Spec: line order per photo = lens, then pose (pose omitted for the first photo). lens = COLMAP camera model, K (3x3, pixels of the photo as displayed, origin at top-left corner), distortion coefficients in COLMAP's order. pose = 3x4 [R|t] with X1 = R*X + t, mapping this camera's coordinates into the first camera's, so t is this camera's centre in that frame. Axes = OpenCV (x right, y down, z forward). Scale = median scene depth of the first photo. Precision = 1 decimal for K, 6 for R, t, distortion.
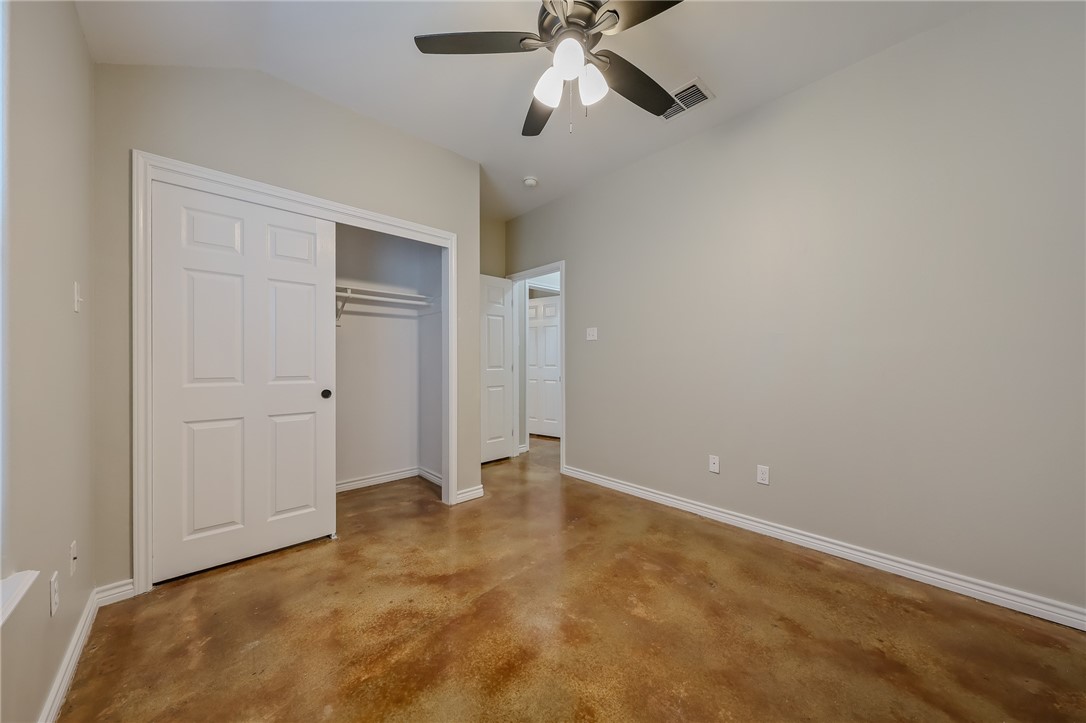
lens RADIAL K [[374.0, 0, 544.4], [0, 374.0, 358.8], [0, 0, 1]] dist [-0.001428, -0.000098]
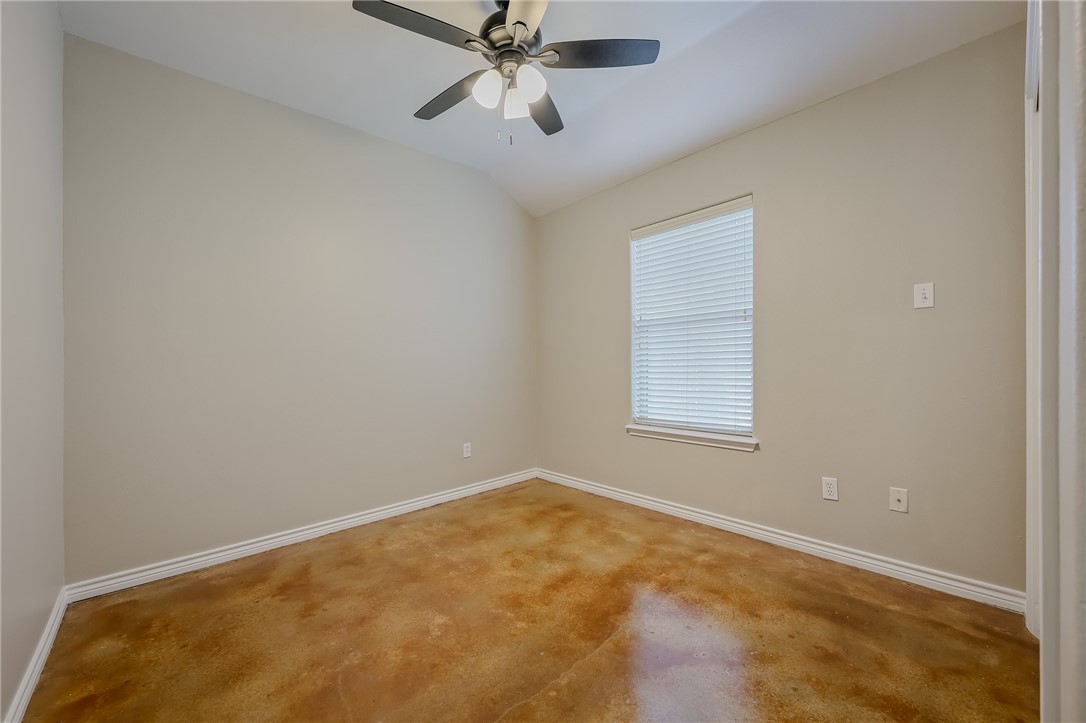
lens RADIAL K [[429.2, 0, 543.0], [0, 429.2, 361.5], [0, 0, 1]] dist [0.000200, 0.000006]
pose [[-0.999422, 0.028590, 0.018370, -0.054341], [0.028497, 0.999580, -0.005278, 0.018679], [-0.018513, -0.004751, -0.999817, 2.120631]]
